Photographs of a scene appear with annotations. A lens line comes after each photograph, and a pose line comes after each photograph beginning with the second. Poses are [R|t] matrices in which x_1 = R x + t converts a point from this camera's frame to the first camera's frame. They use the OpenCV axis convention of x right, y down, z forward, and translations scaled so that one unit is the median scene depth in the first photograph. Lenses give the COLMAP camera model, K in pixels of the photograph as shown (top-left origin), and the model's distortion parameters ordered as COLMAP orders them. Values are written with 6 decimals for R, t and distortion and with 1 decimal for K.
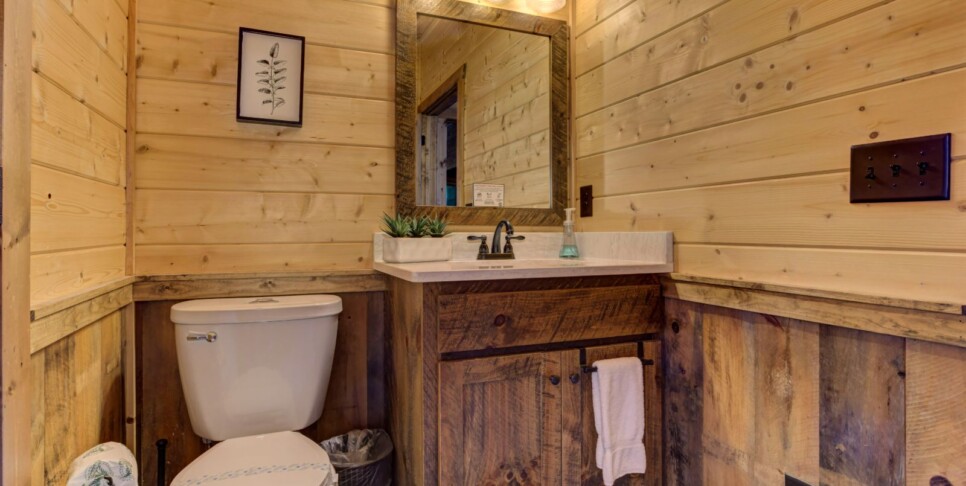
lens RADIAL K [[506.9, 0, 484.6], [0, 506.9, 224.6], [0, 0, 1]] dist [-0.018521, 0.000290]
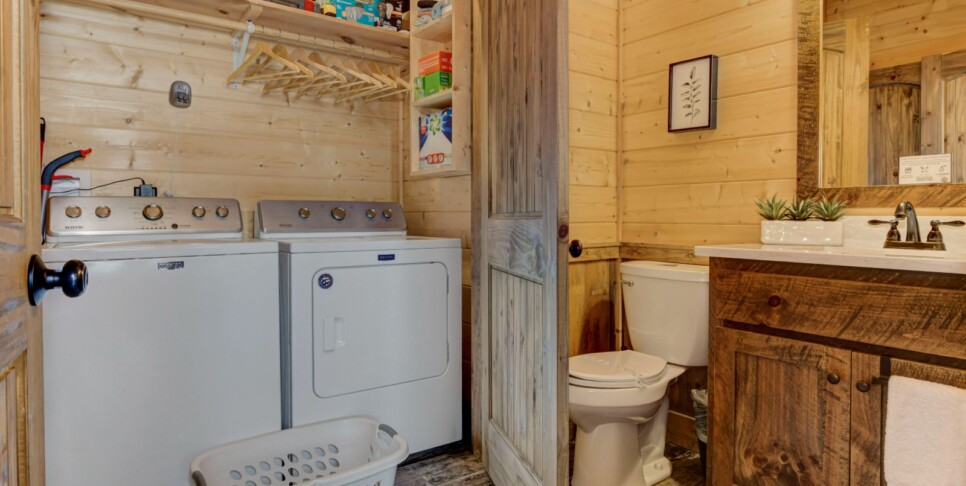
lens RADIAL K [[553.2, 0, 485.3], [0, 553.2, 229.6], [0, 0, 1]] dist [0.004068, 0.000197]
pose [[0.241951, 0.027075, -0.969911, 0.917068], [0.008047, 0.999520, 0.029909, 0.006469], [0.970255, -0.015041, 0.241617, 0.158564]]
